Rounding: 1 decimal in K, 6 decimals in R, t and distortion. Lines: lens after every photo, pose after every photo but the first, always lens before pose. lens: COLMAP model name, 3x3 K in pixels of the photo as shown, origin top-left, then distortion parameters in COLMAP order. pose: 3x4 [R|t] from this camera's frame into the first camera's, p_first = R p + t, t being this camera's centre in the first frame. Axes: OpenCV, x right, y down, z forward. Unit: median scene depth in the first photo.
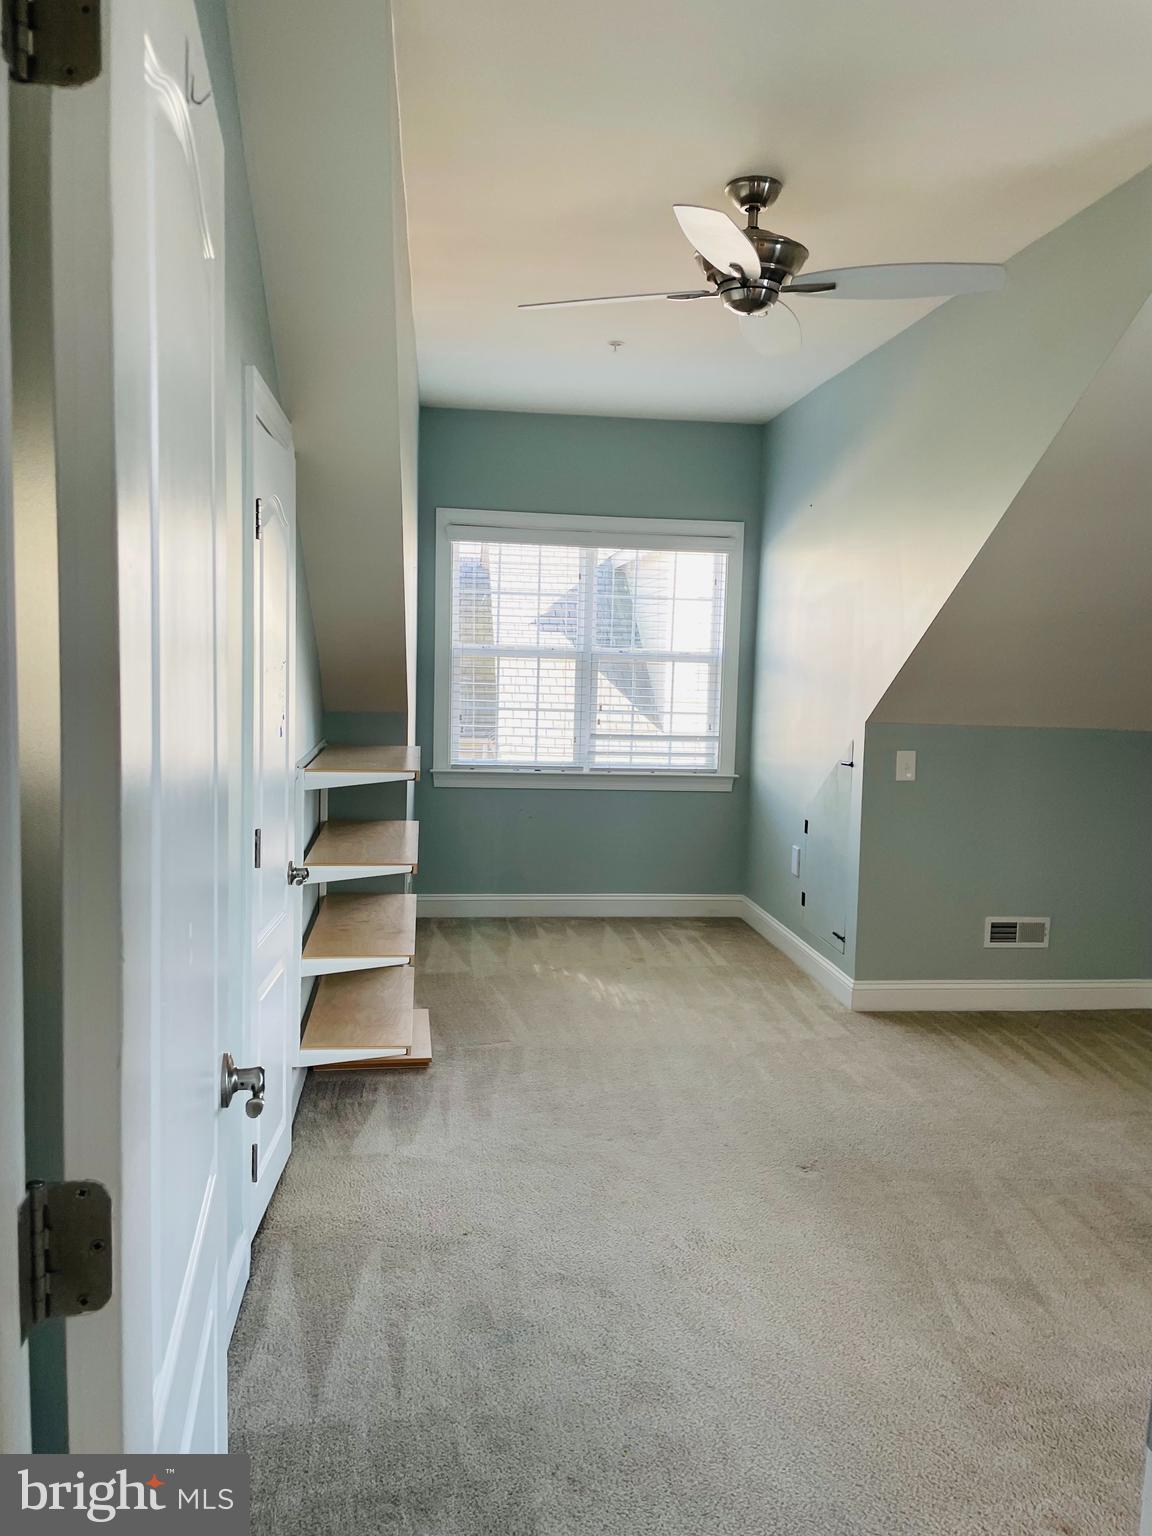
lens RADIAL K [[1181.9, 0, 583.4], [0, 1181.9, 765.3], [0, 0, 1]] dist [0.095440, -0.127351]
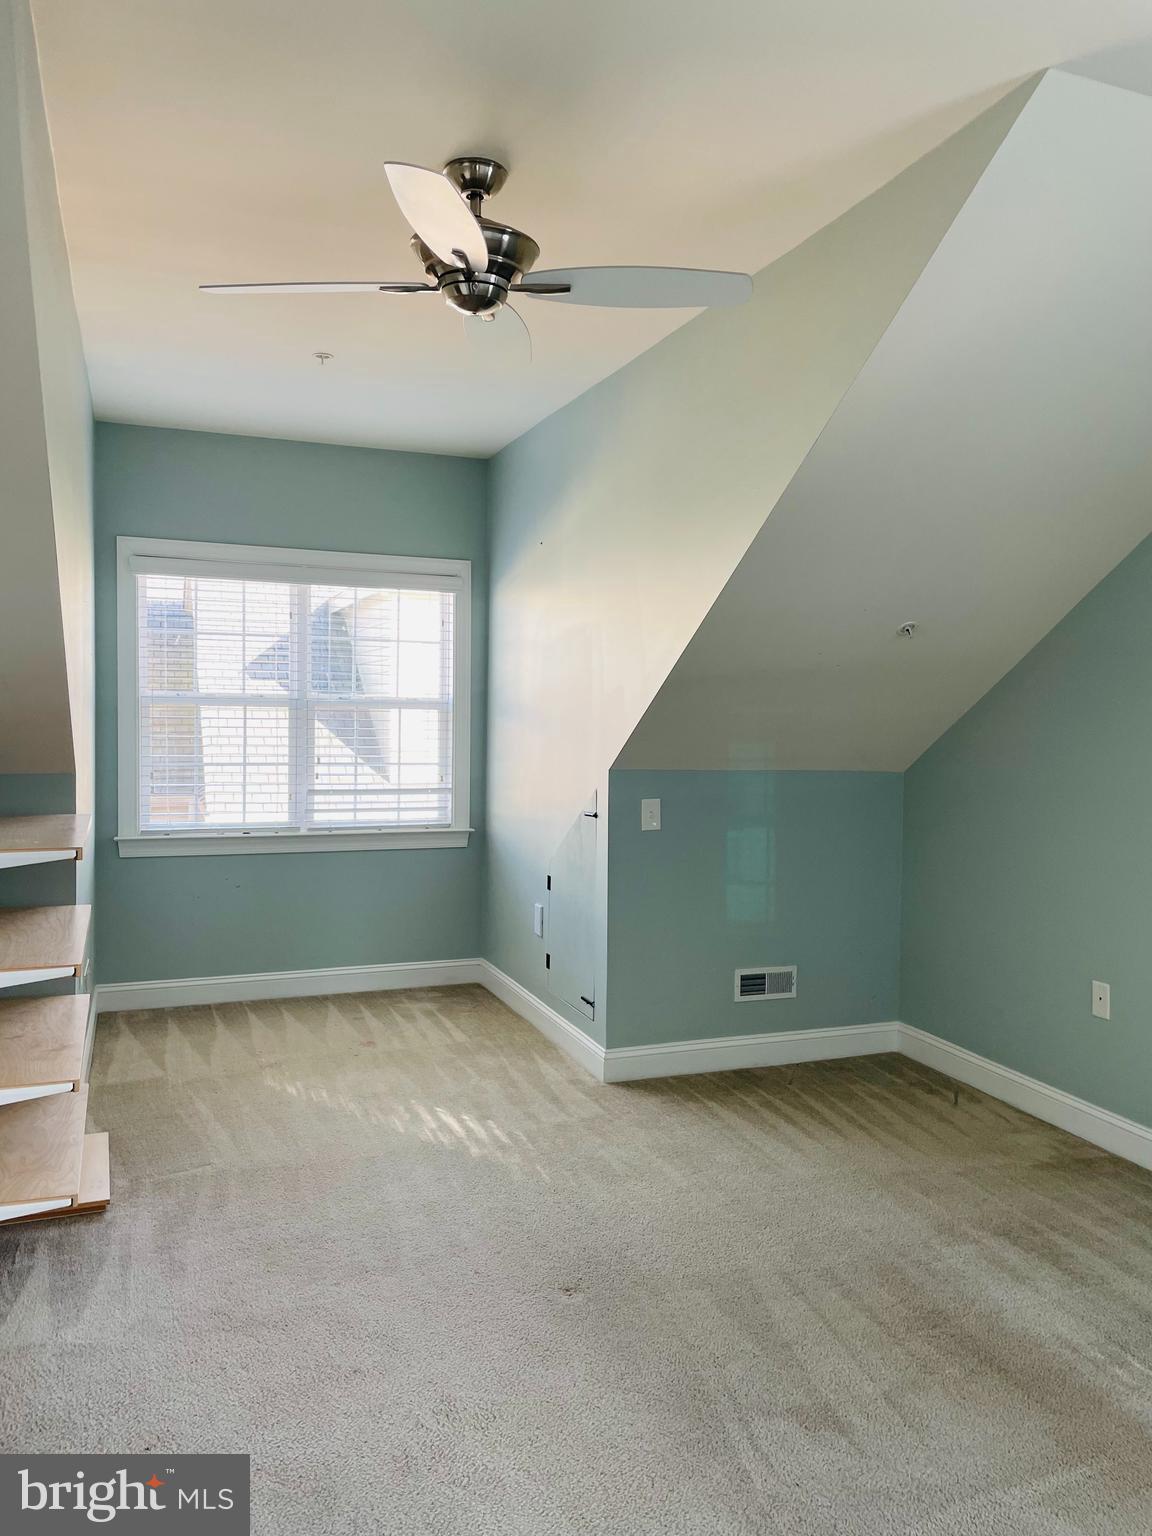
lens RADIAL K [[1181.9, 0, 589.5], [0, 1181.9, 749.5], [0, 0, 1]] dist [0.095440, -0.127351]
pose [[0.972040, -0.022675, 0.233718, 0.004850], [0.035128, 0.998168, -0.049257, -0.006691], [-0.232173, 0.056090, 0.971056, 0.096672]]
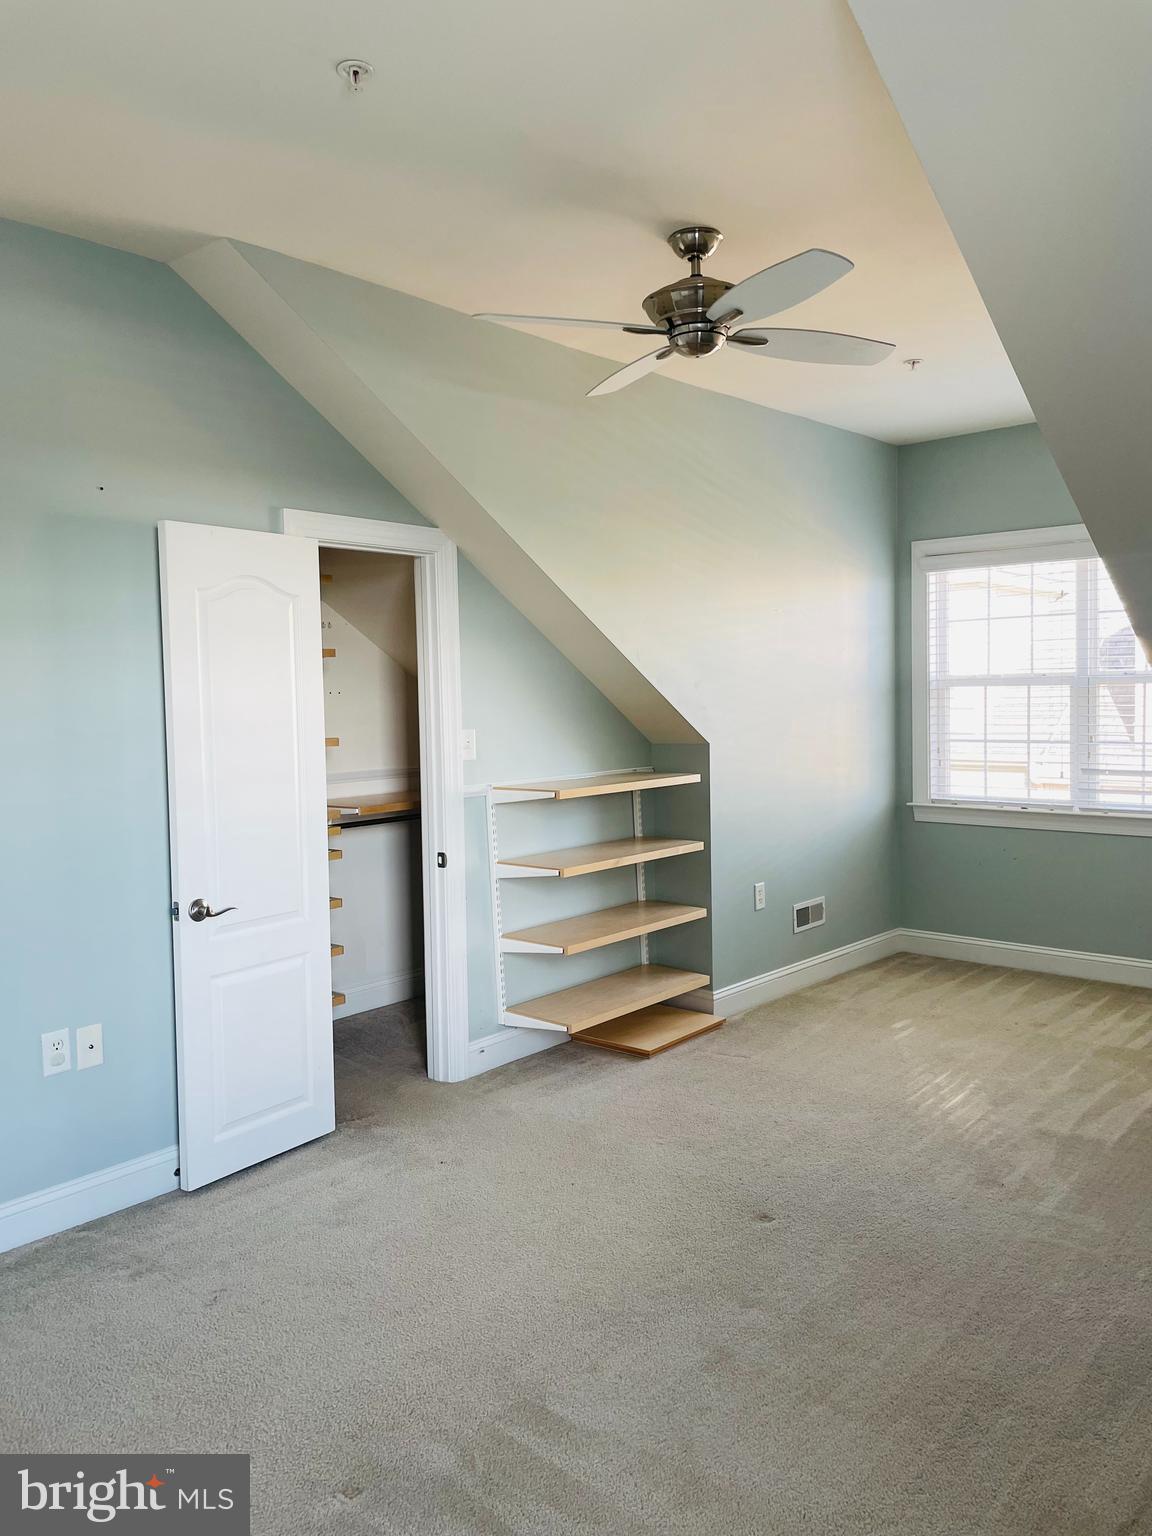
lens RADIAL K [[1181.9, 0, 570.9], [0, 1181.9, 734.7], [0, 0, 1]] dist [0.095440, -0.127351]
pose [[0.646959, -0.013561, -0.762404, 0.581610], [-0.033420, 0.998377, -0.046117, 0.002797], [0.761792, 0.055315, 0.645456, 0.176141]]
